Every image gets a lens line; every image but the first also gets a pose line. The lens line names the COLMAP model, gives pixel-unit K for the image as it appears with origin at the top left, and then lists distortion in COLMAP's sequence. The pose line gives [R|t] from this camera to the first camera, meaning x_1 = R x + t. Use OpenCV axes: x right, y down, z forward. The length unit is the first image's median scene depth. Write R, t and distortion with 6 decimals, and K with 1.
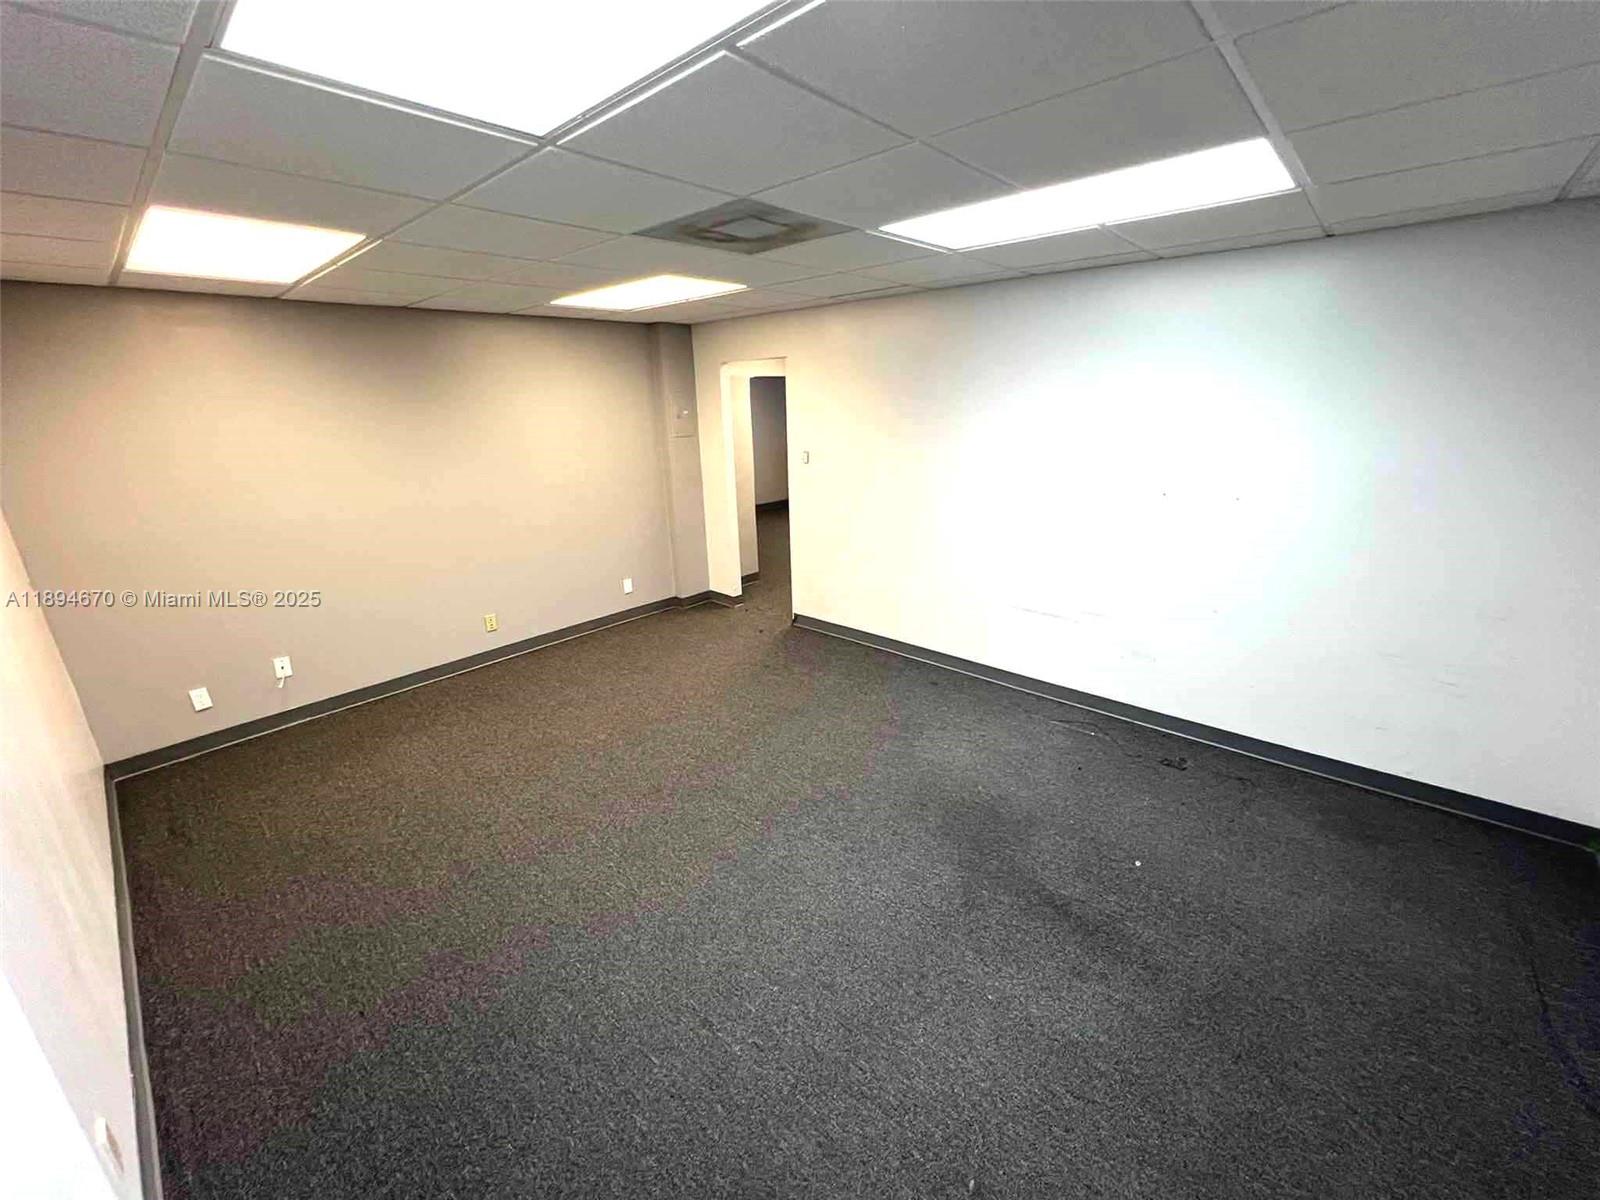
lens RADIAL K [[640.1, 0, 797.5], [0, 640.1, 595.6], [0, 0, 1]] dist [-0.008727, 0.000148]
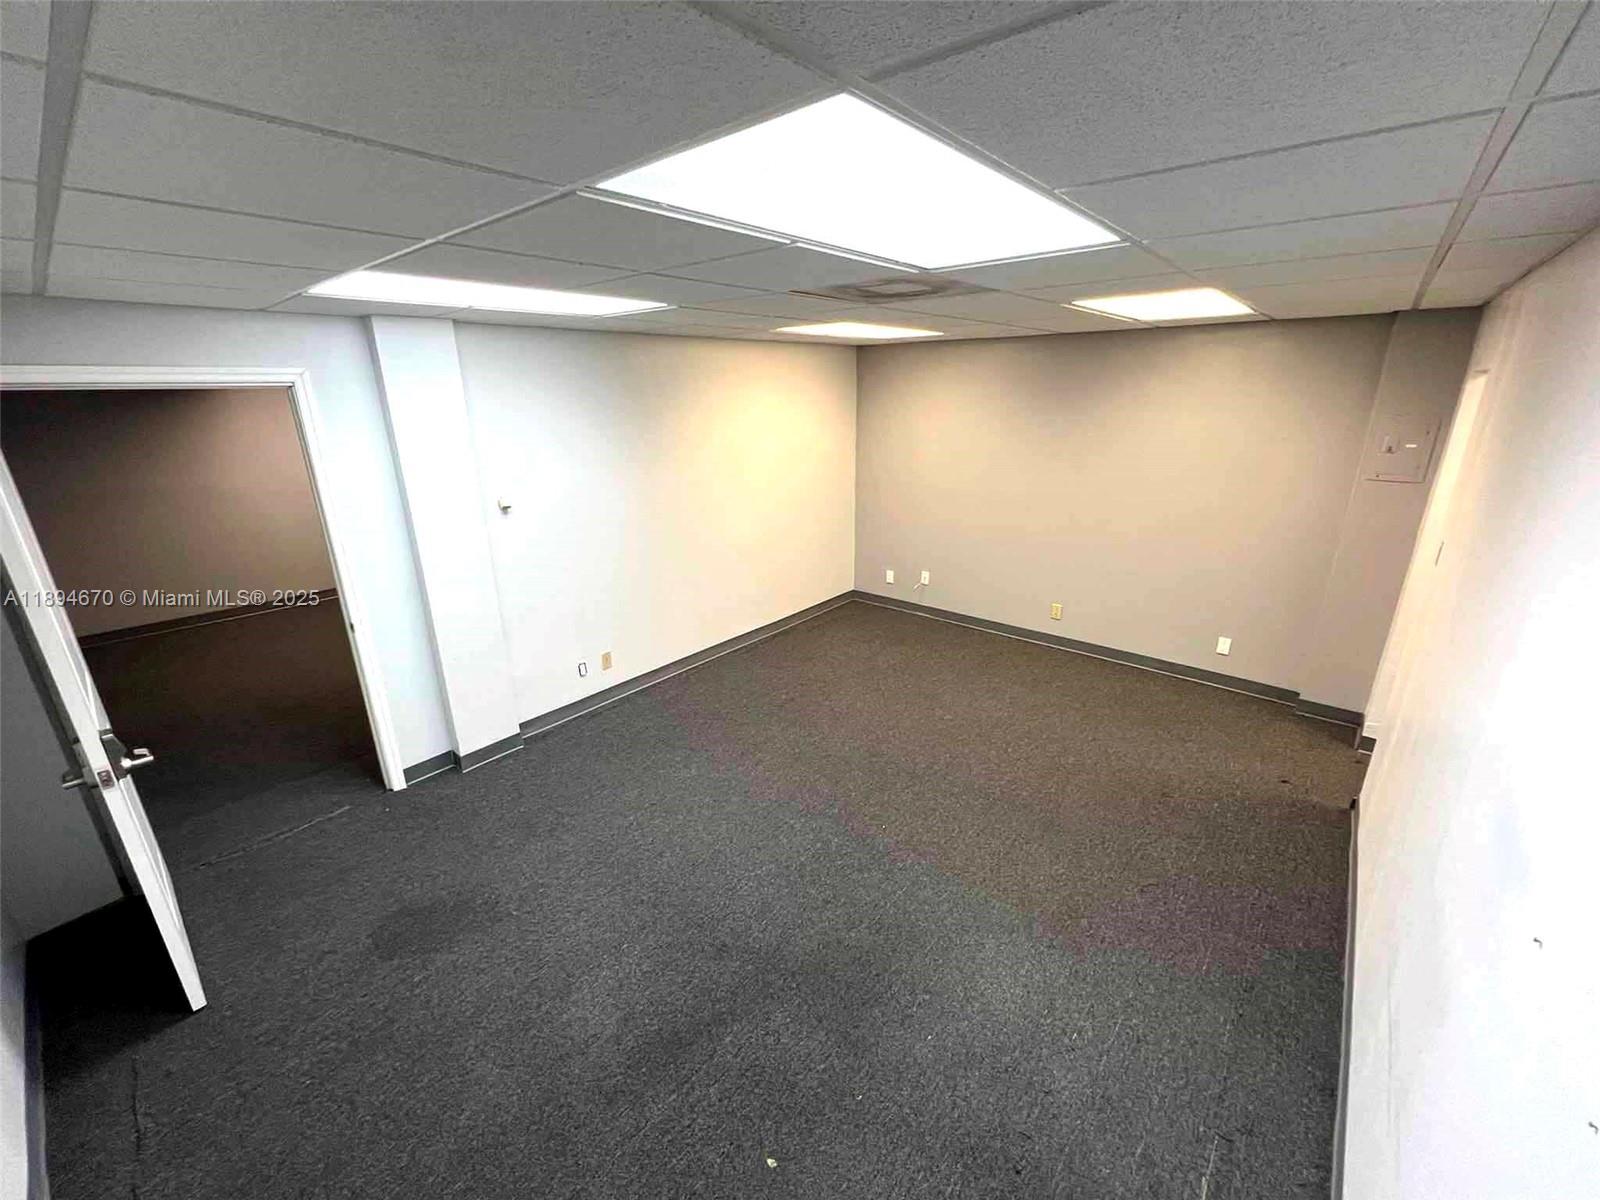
lens RADIAL K [[640.1, 0, 797.3], [0, 640.1, 599.9], [0, 0, 1]] dist [-0.008727, 0.000148]
pose [[0.025249, 0.339454, -0.940284, 0.659436], [-0.285871, 0.903757, 0.318591, -0.243917], [0.957936, 0.260755, 0.119859, 0.529695]]
